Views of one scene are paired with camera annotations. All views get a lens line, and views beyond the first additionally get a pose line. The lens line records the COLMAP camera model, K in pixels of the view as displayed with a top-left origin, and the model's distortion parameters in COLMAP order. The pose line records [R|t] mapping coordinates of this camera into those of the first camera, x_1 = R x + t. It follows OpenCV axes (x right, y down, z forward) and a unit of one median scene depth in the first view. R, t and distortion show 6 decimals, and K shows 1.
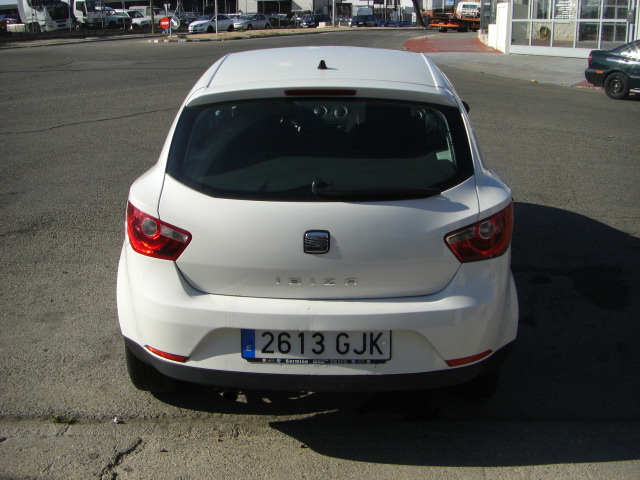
lens RADIAL K [[727.7, 0, 320.0], [0, 727.7, 240.0], [0, 0, 1]] dist [-0.159293, 0.062008]
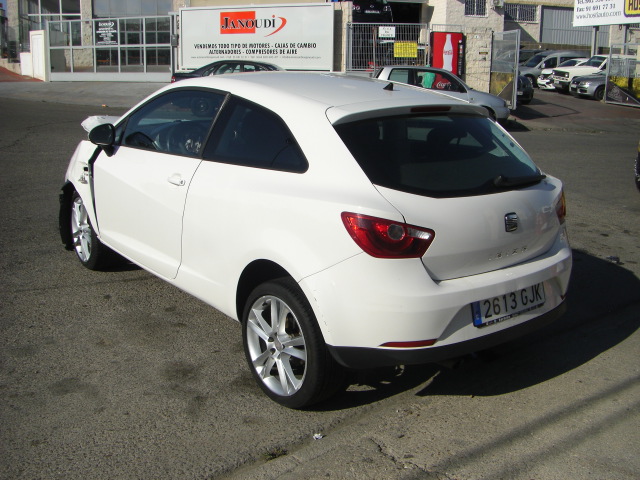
lens RADIAL K [[727.7, 0, 320.0], [0, 727.7, 240.0], [0, 0, 1]] dist [-0.159293, 0.062008]
pose [[0.757169, -0.146262, 0.636634, -0.871373], [0.168589, 0.985347, 0.025868, -0.045319], [-0.631088, 0.087743, 0.770732, 0.181849]]
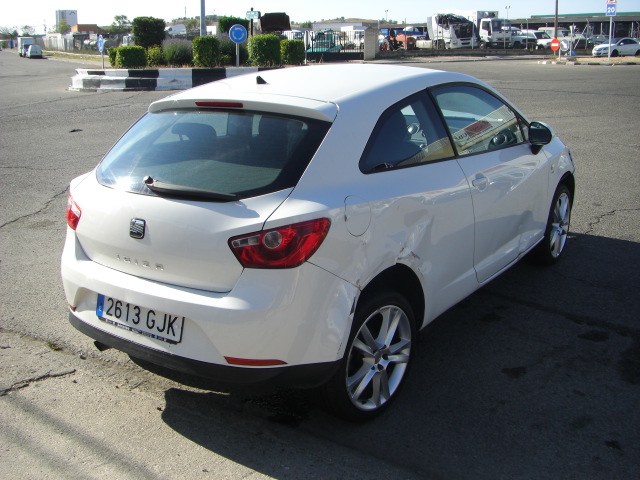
lens RADIAL K [[727.7, 0, 320.0], [0, 727.7, 240.0], [0, 0, 1]] dist [-0.159293, 0.062008]
pose [[0.836215, 0.137468, -0.530893, 0.694788], [-0.151854, 0.988262, 0.016711, -0.034588], [0.526958, 0.066645, 0.847274, 0.133509]]
